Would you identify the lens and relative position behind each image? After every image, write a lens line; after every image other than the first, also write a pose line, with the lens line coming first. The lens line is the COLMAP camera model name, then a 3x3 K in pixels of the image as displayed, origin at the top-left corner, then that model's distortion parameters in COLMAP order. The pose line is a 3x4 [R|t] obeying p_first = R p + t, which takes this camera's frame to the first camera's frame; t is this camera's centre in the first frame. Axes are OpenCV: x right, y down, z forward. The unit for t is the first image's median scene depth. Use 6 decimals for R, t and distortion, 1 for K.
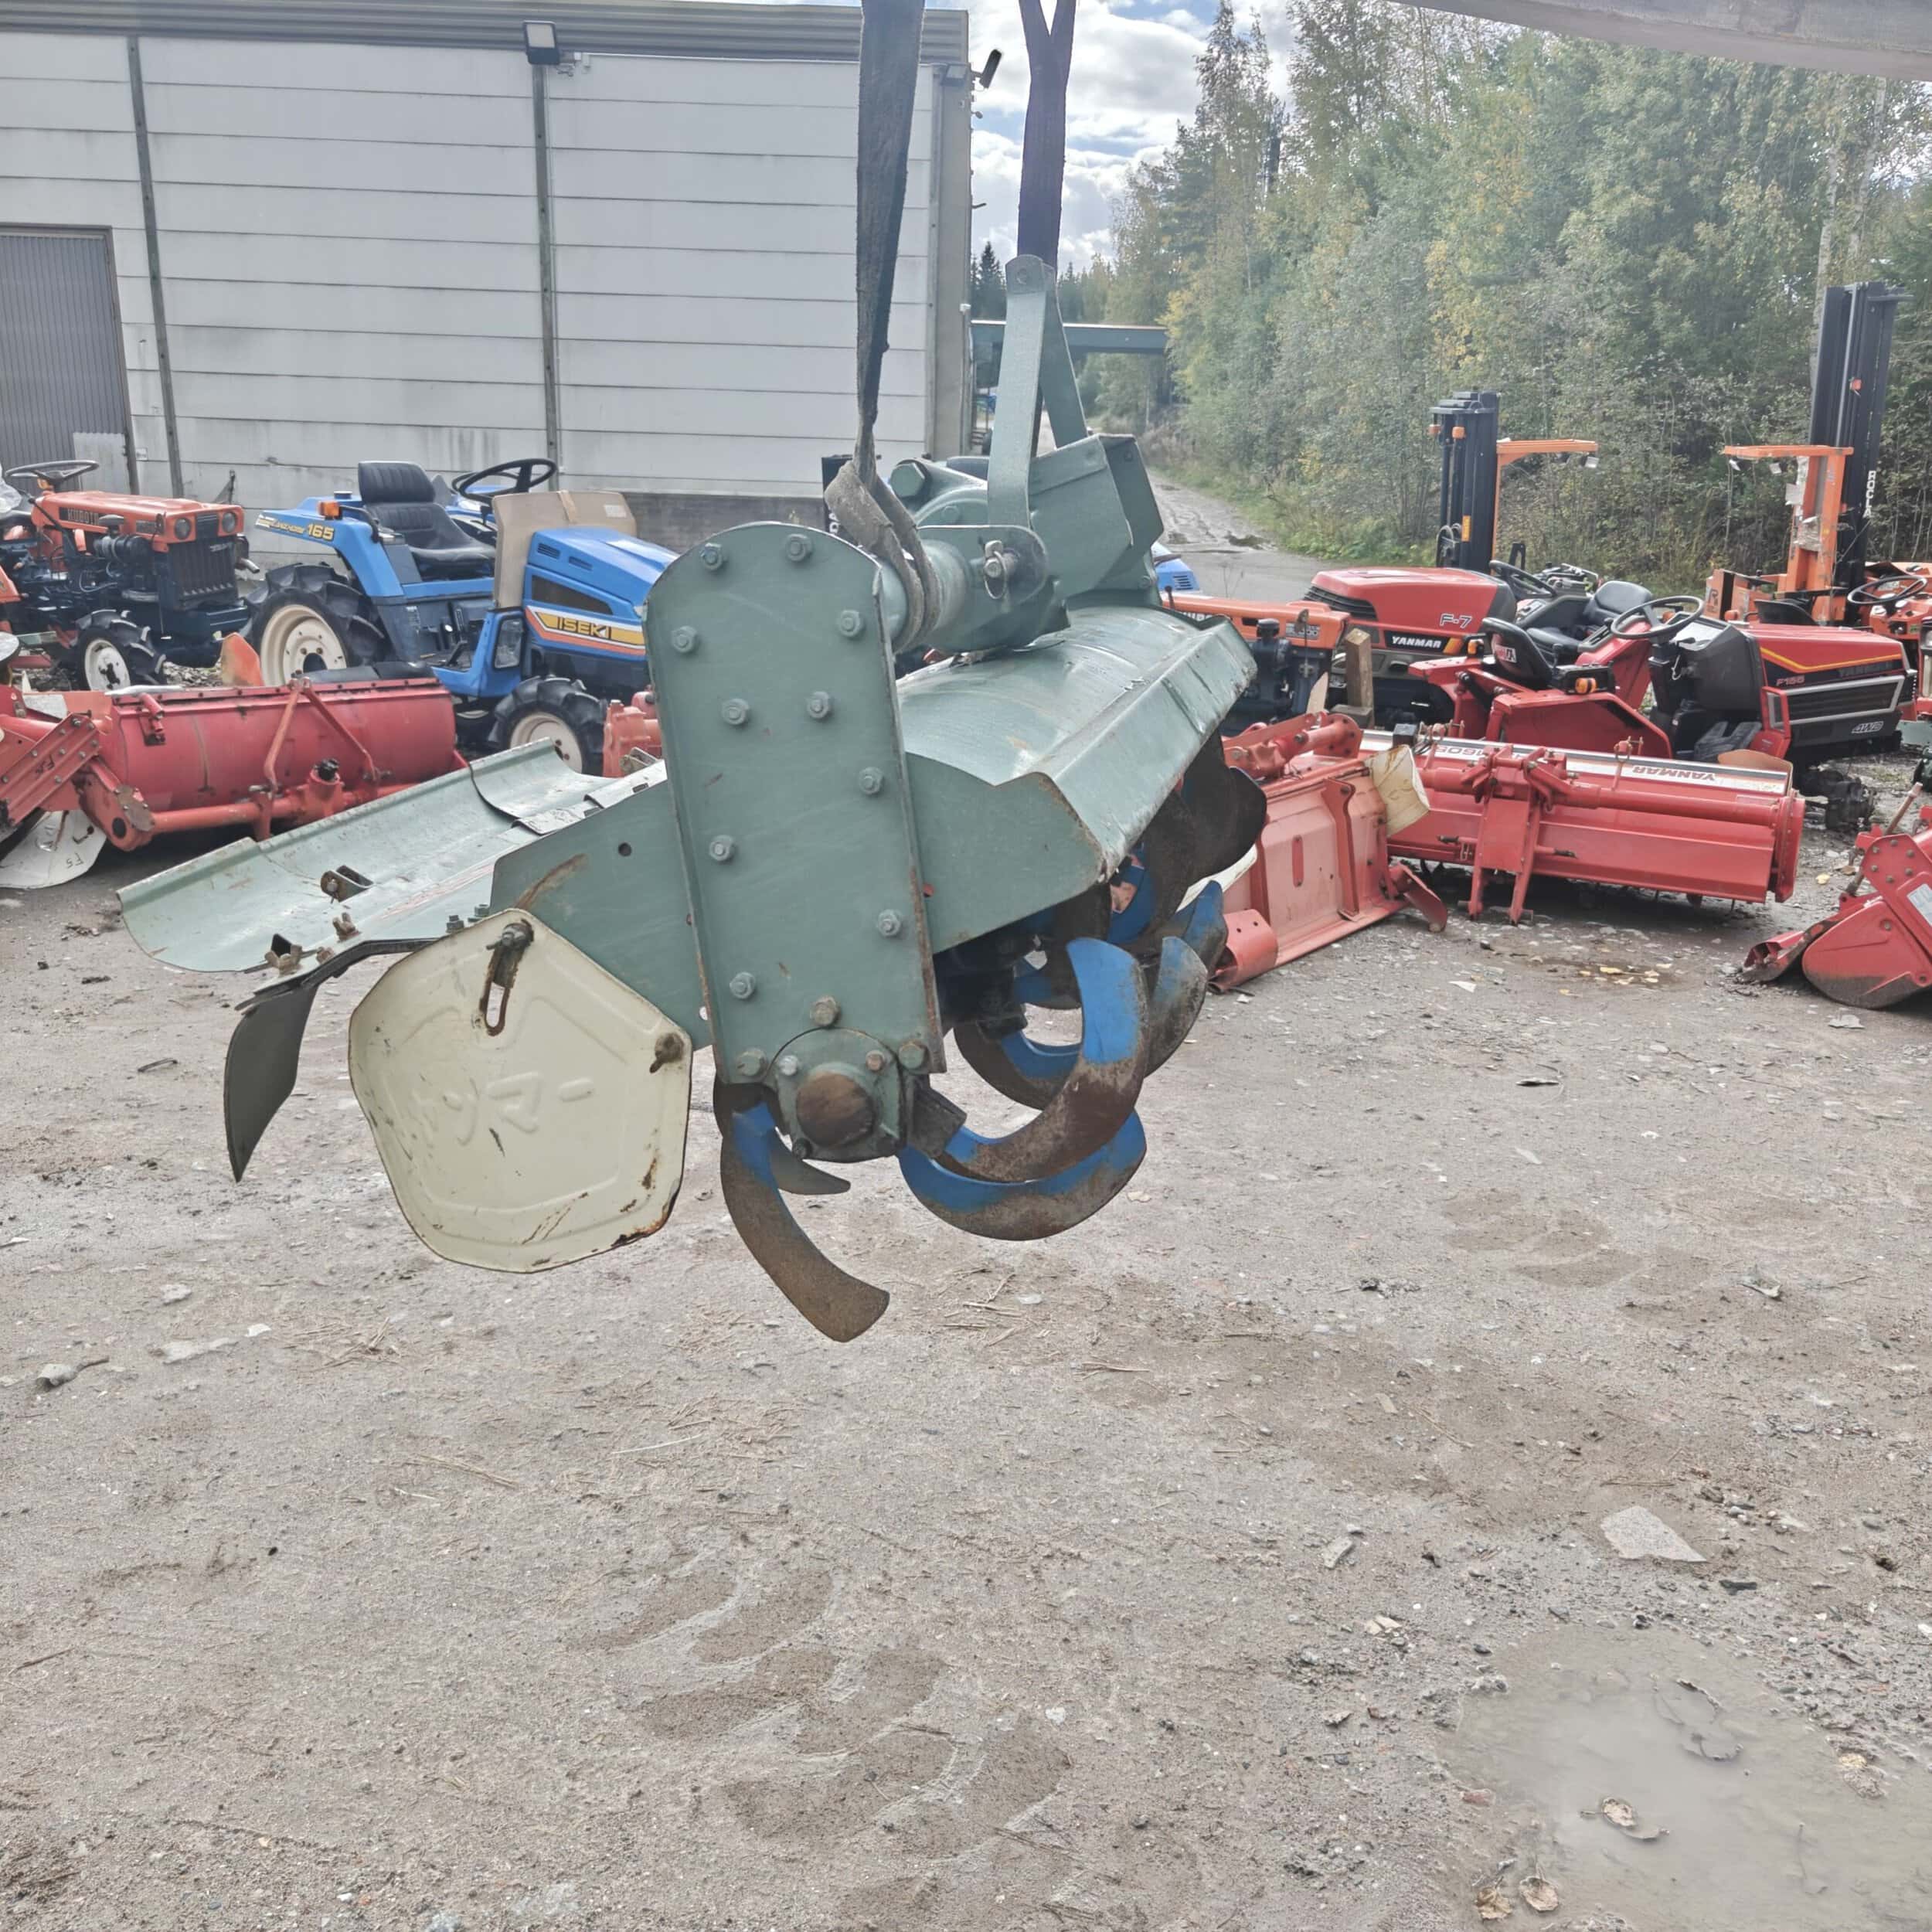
lens RADIAL K [[1992.0, 0, 963.1], [0, 1992.0, 1067.7], [0, 0, 1]] dist [-0.013647, 0.053849]
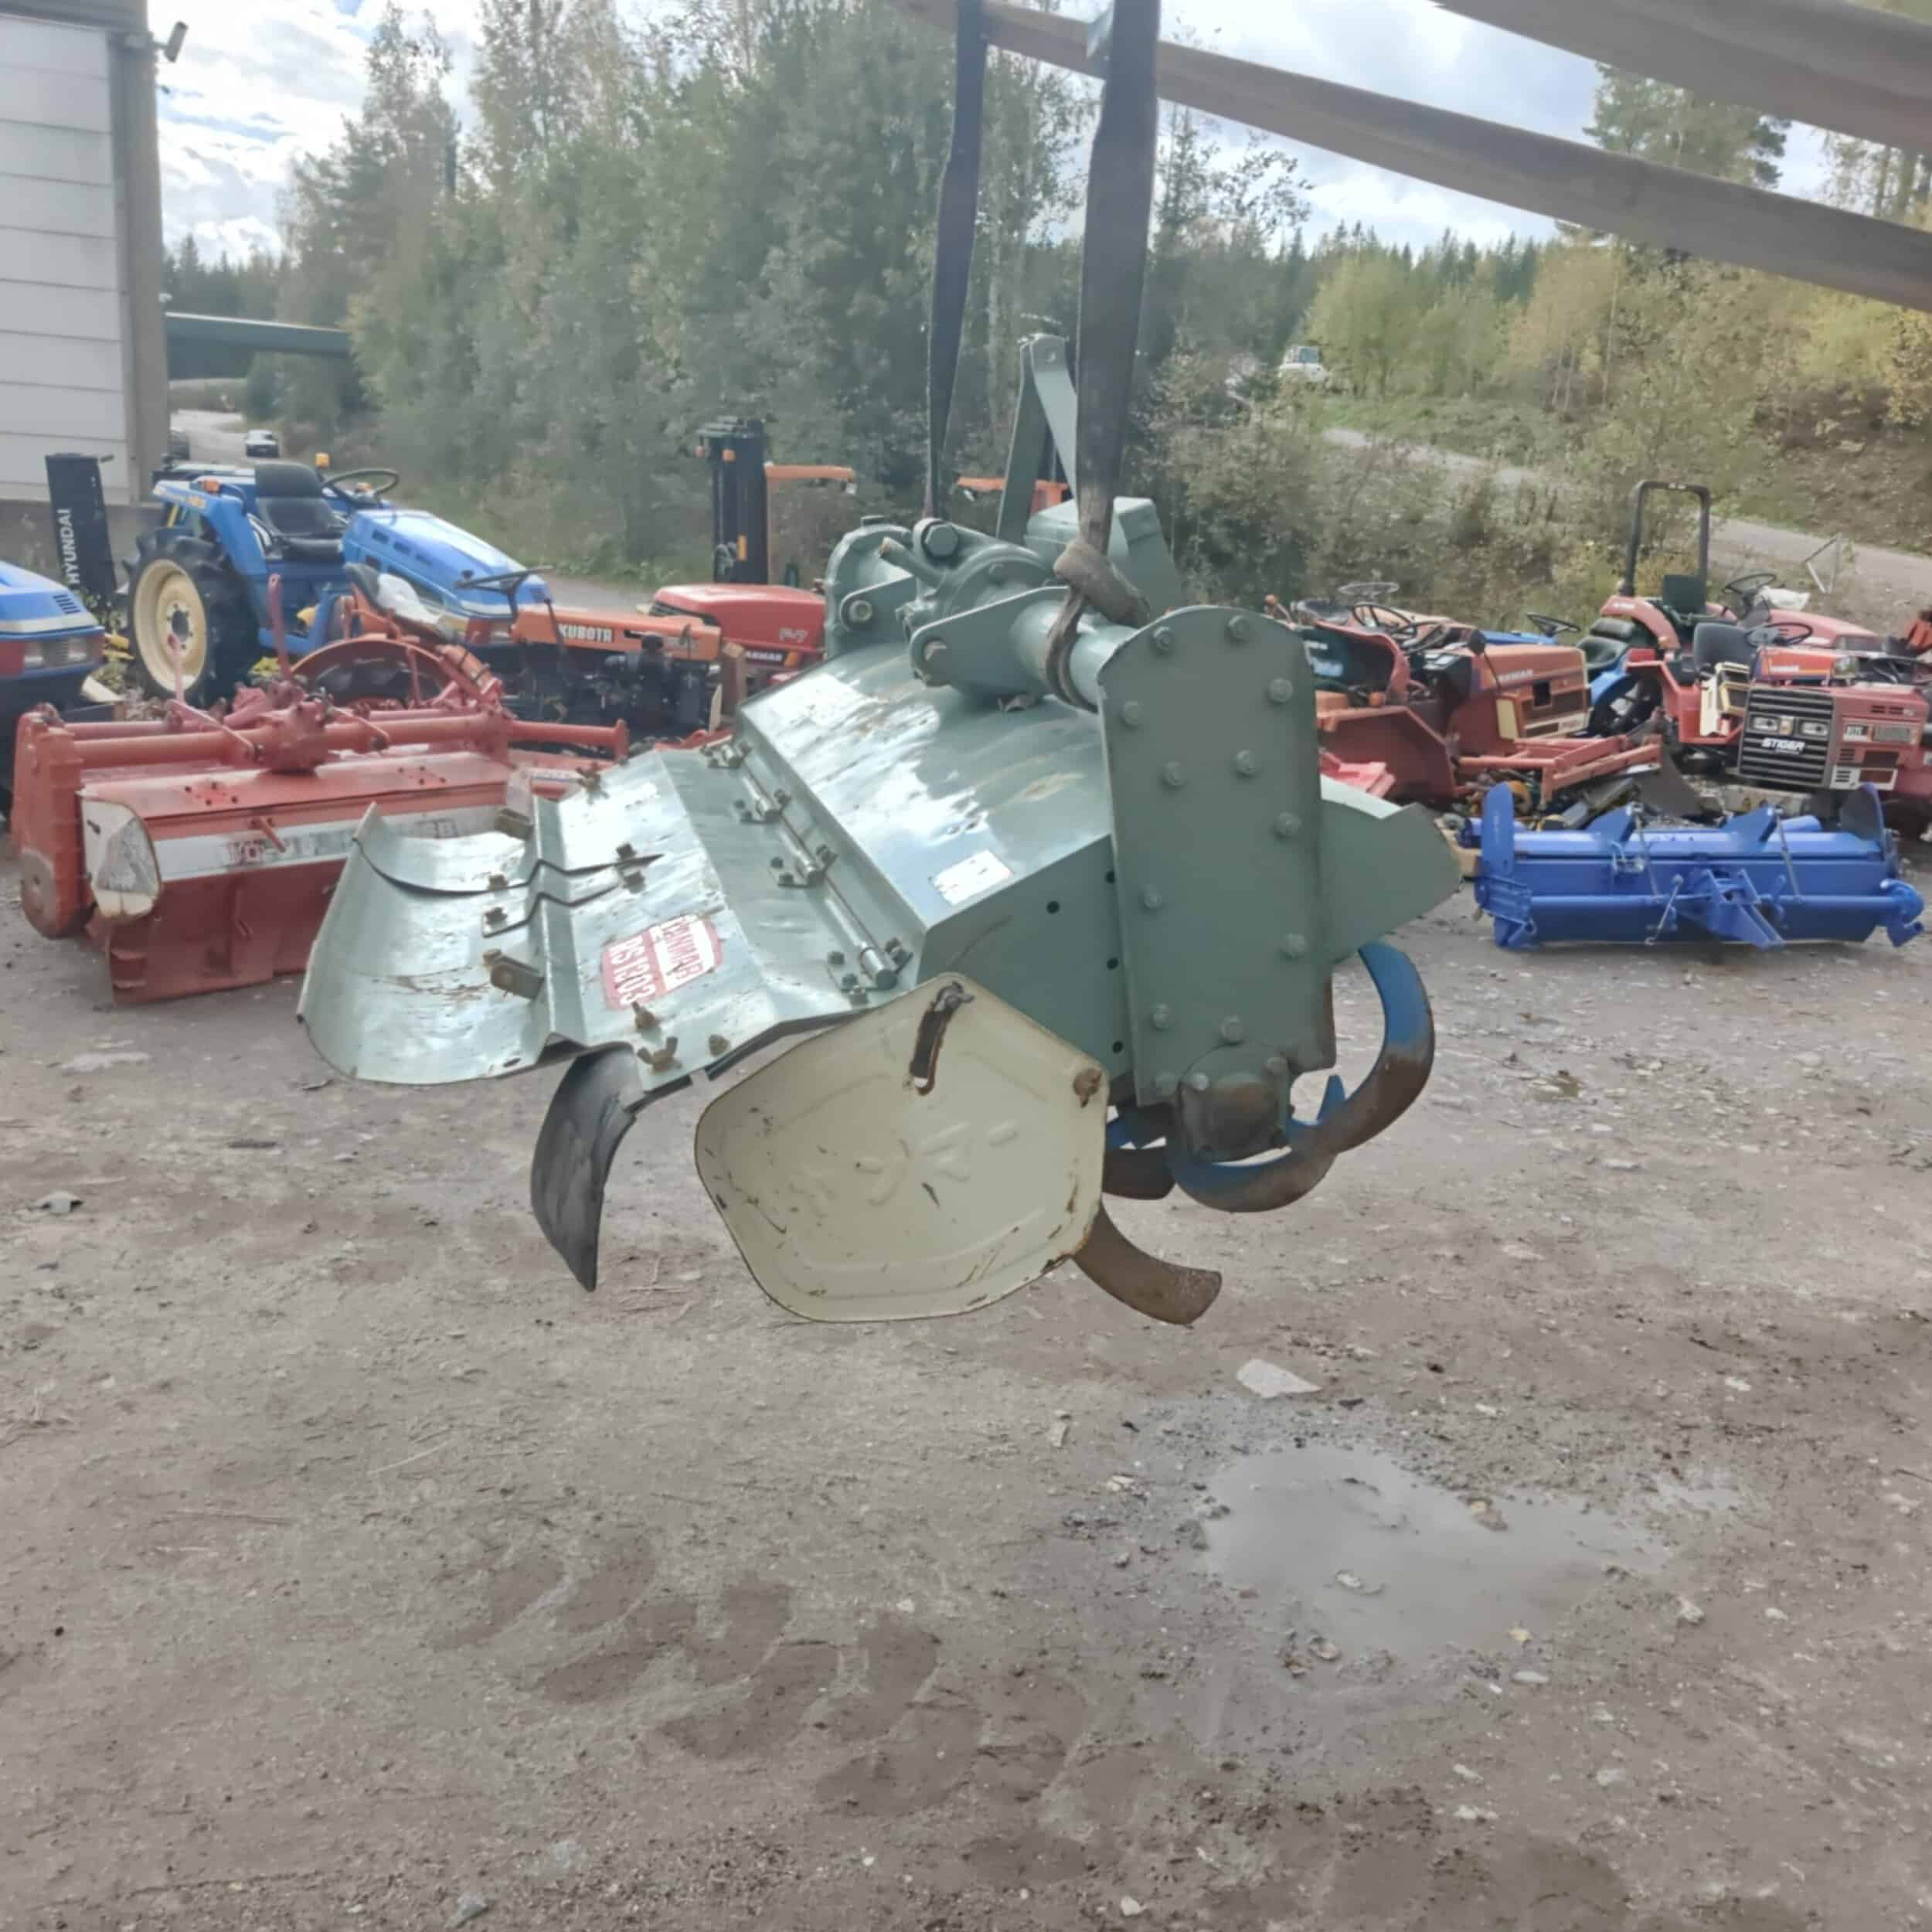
lens RADIAL K [[2007.6, 0, 965.0], [0, 2007.6, 1153.2], [0, 0, 1]] dist [0.007952, -0.009685]
pose [[0.894999, -0.112212, 0.431724, -0.322579], [0.099361, 0.993677, 0.052289, 0.011246], [-0.434862, -0.003903, 0.900489, -0.033677]]
